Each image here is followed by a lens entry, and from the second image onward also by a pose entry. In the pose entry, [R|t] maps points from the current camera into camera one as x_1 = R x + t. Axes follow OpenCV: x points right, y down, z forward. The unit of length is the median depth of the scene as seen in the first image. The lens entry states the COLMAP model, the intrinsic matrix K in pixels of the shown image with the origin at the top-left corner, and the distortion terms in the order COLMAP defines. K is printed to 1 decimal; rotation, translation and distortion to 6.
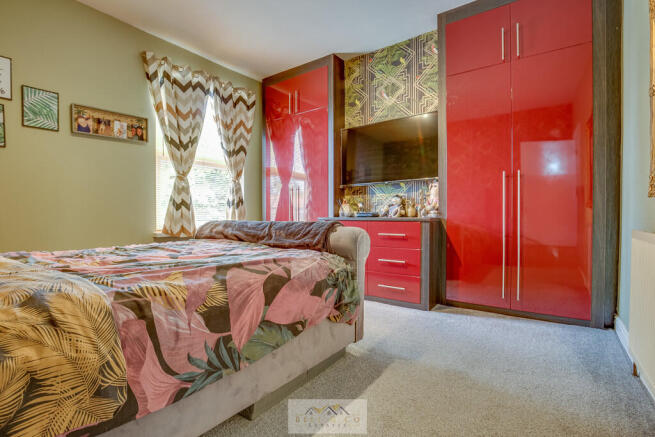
lens RADIAL K [[312.4, 0, 327.5], [0, 312.4, 218.5], [0, 0, 1]] dist [-0.001573, 0.000077]
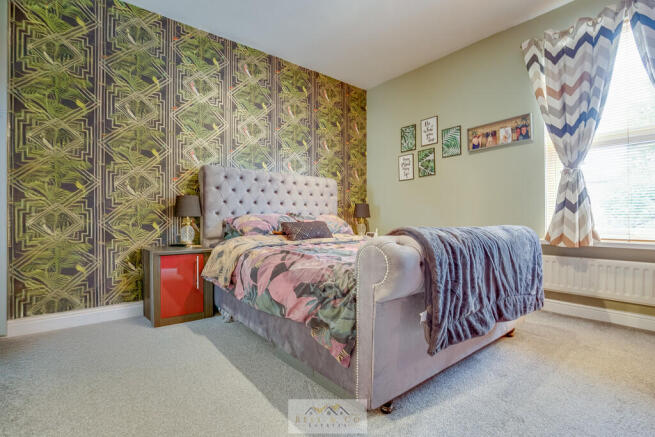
lens RADIAL K [[312.4, 0, 327.5], [0, 312.4, 218.5], [0, 0, 1]] dist [-0.001573, 0.000077]
pose [[-0.254083, 0.004303, -0.967173, 0.470705], [-0.019935, 0.999754, 0.009685, -0.008775], [0.966977, 0.021741, -0.253935, 0.679385]]
